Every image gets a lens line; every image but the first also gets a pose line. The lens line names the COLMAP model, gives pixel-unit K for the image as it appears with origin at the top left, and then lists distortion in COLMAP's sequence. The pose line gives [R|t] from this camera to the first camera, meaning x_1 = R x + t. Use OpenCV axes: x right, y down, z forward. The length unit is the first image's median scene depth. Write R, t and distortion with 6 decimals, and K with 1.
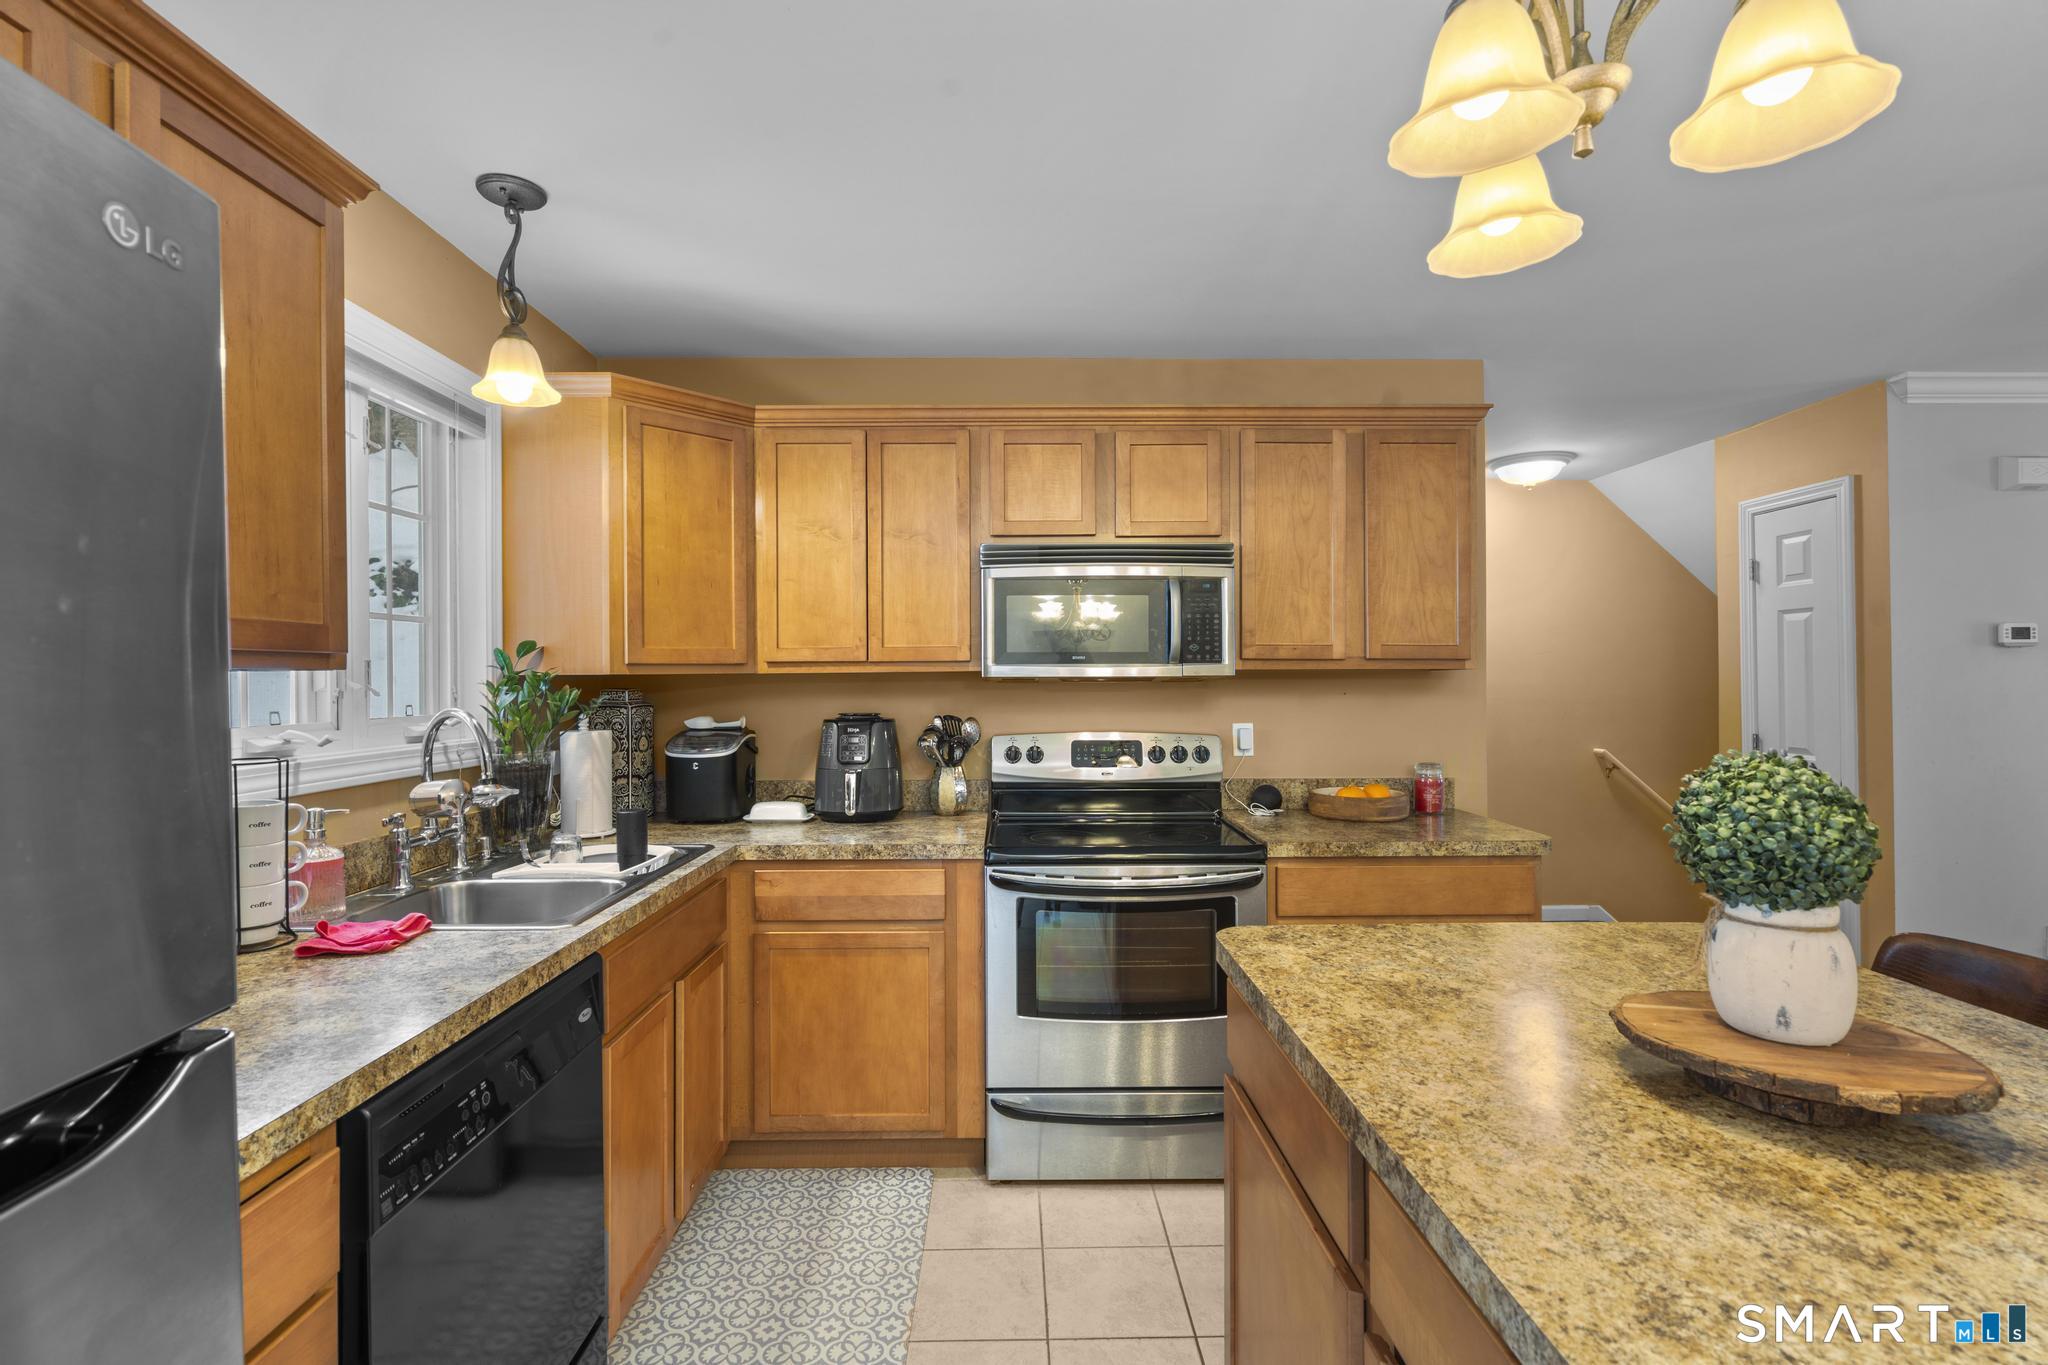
lens RADIAL K [[922.8, 0, 1024.3], [0, 922.8, 675.0], [0, 0, 1]] dist [-0.003544, 0.001755]
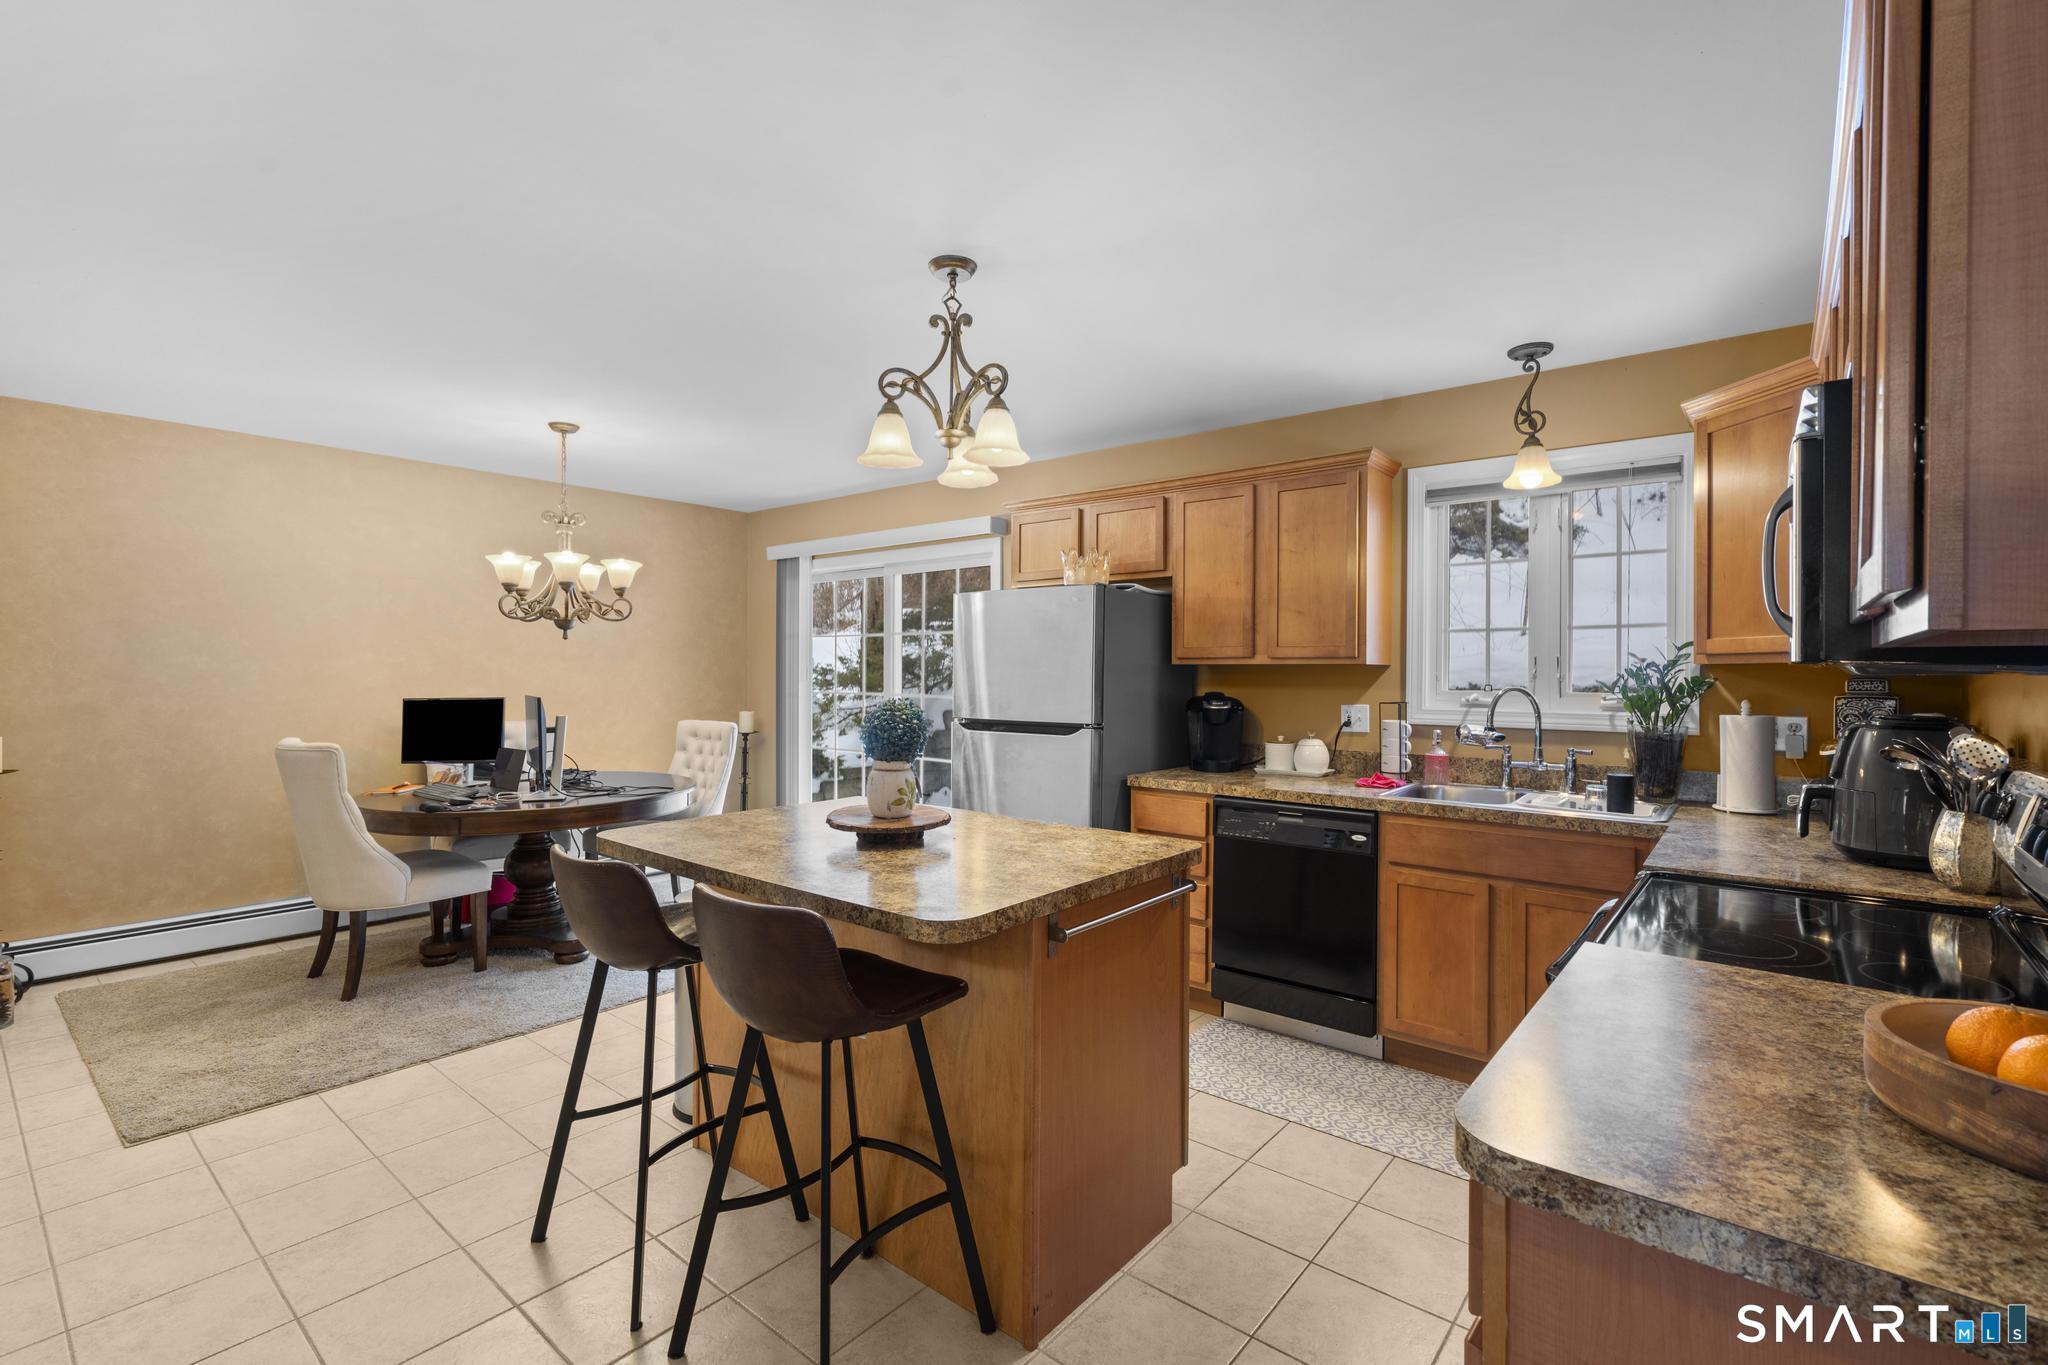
lens RADIAL K [[922.8, 0, 1024.3], [0, 922.8, 675.0], [0, 0, 1]] dist [-0.003544, 0.001755]
pose [[-0.648208, 0.006026, -0.761440, 0.890485], [0.002519, 0.999980, 0.005769, 0.004265], [0.761460, 0.001821, -0.648210, 1.035914]]
